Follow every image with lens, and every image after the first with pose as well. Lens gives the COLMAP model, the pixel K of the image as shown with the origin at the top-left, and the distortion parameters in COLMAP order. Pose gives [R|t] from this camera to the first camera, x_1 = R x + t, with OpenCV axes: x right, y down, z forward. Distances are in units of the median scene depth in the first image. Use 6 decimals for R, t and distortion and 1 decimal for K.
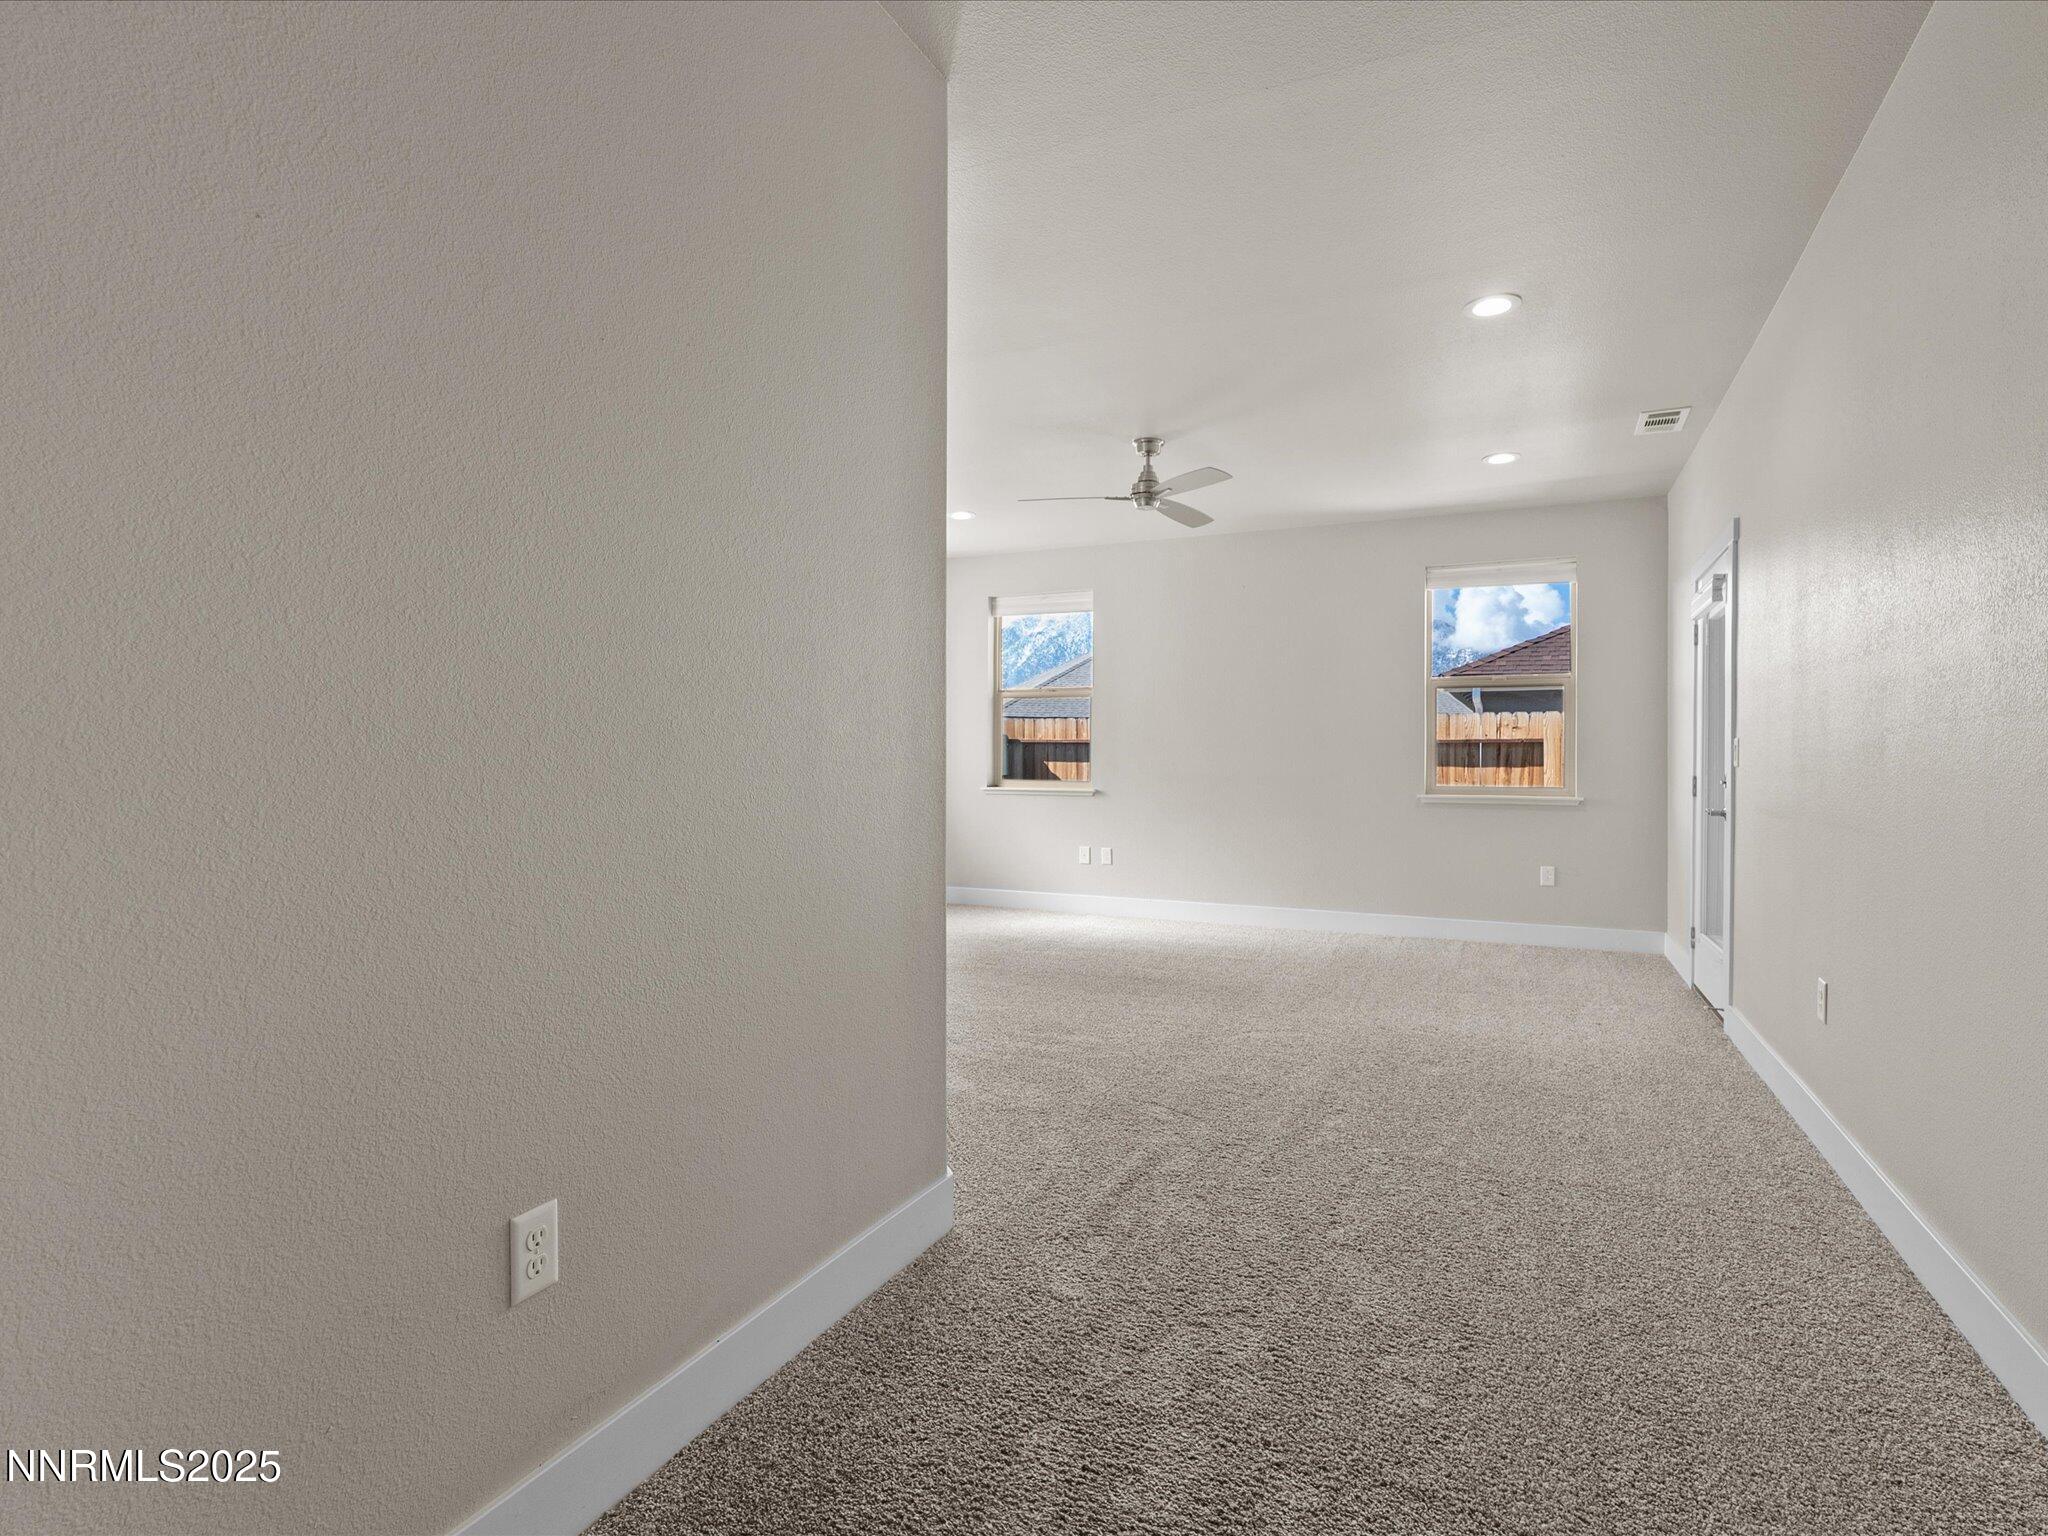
lens RADIAL K [[1032.5, 0, 1028.5], [0, 1032.5, 766.3], [0, 0, 1]] dist [0.003774, -0.000192]
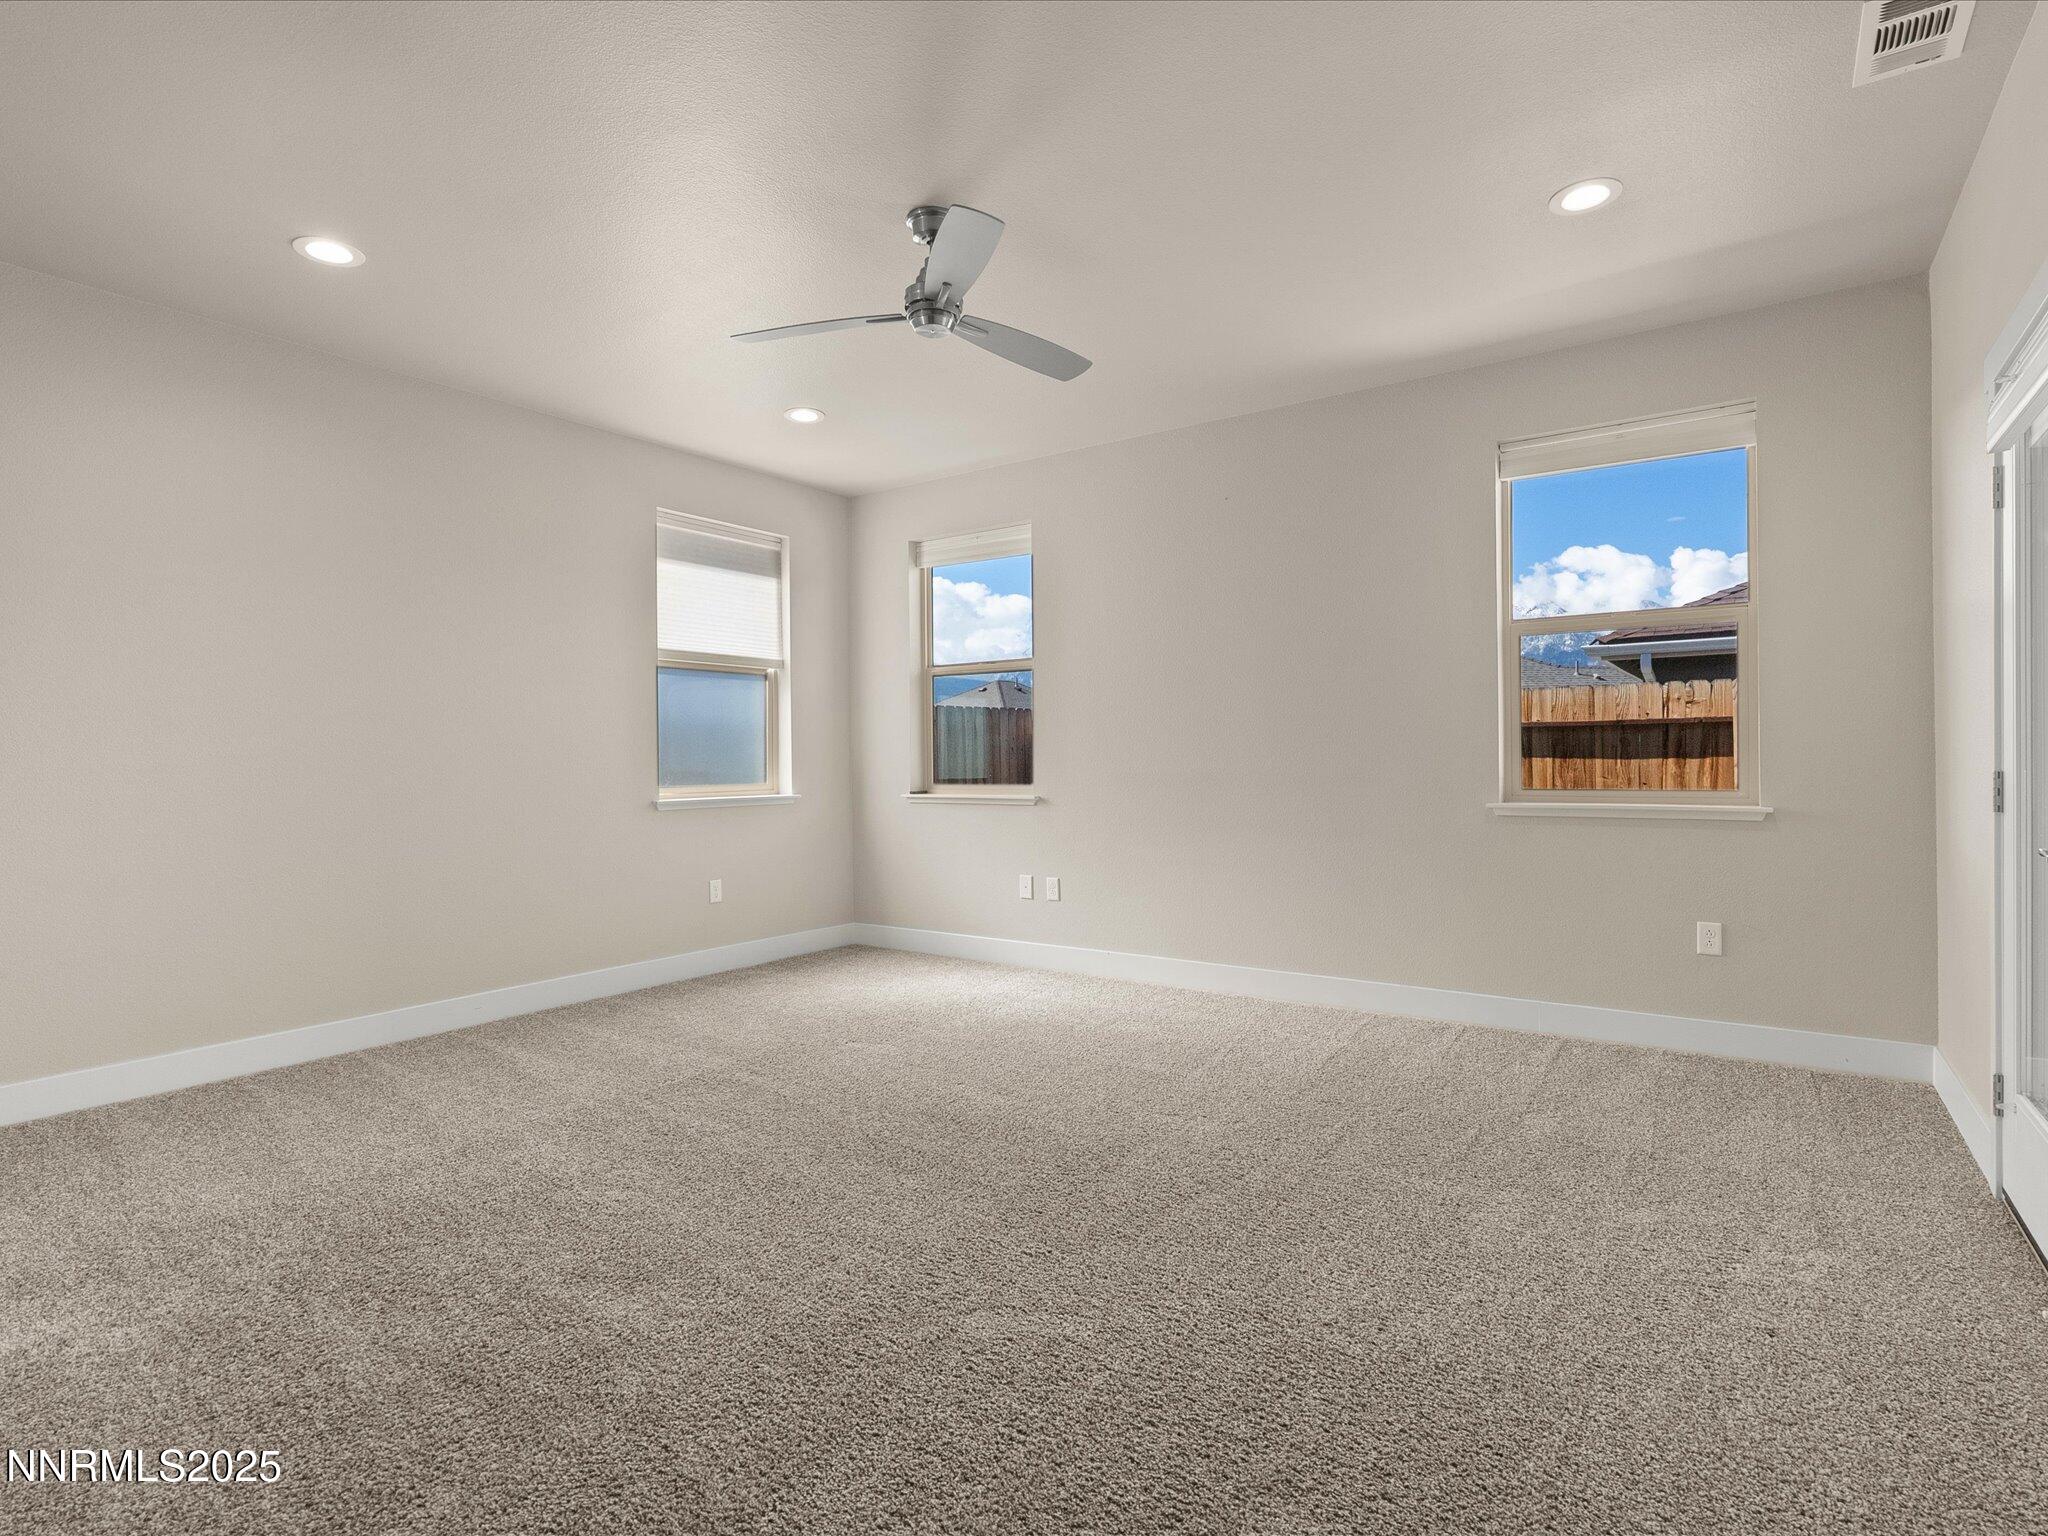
lens RADIAL K [[1032.5, 0, 1019.8], [0, 1032.5, 767.1], [0, 0, 1]] dist [0.003774, -0.000192]
pose [[0.985630, -0.012501, -0.168455, 0.166331], [0.012899, 0.999916, 0.001271, 0.000512], [0.168425, -0.003426, 0.985709, 0.270535]]
